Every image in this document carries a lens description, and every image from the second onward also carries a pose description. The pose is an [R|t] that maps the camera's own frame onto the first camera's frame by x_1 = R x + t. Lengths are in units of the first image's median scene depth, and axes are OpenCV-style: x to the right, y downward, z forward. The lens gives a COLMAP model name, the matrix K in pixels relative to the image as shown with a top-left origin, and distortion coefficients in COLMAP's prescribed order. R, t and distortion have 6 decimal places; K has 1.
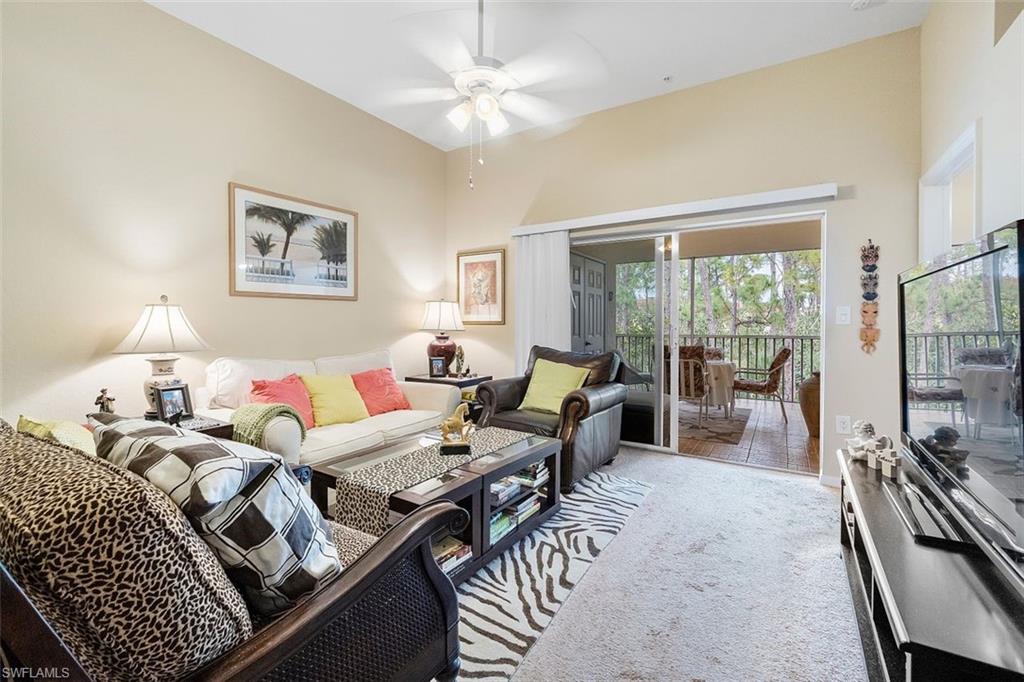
lens RADIAL K [[433.2, 0, 512.1], [0, 433.2, 327.8], [0, 0, 1]] dist [-0.006100, -0.001147]
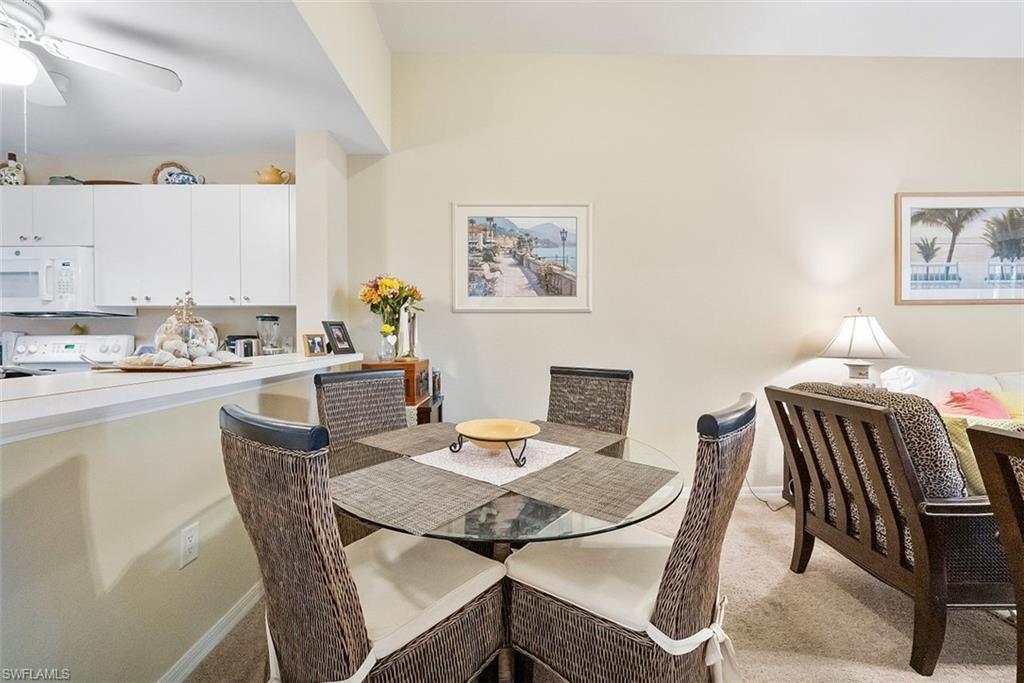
lens RADIAL K [[433.2, 0, 520.3], [0, 433.2, 338.1], [0, 0, 1]] dist [-0.006100, -0.001147]
pose [[0.543353, 0.003330, -0.839498, -0.279019], [-0.006035, 0.999982, 0.000061, 0.008024], [0.839483, 0.005033, 0.543363, -0.282032]]
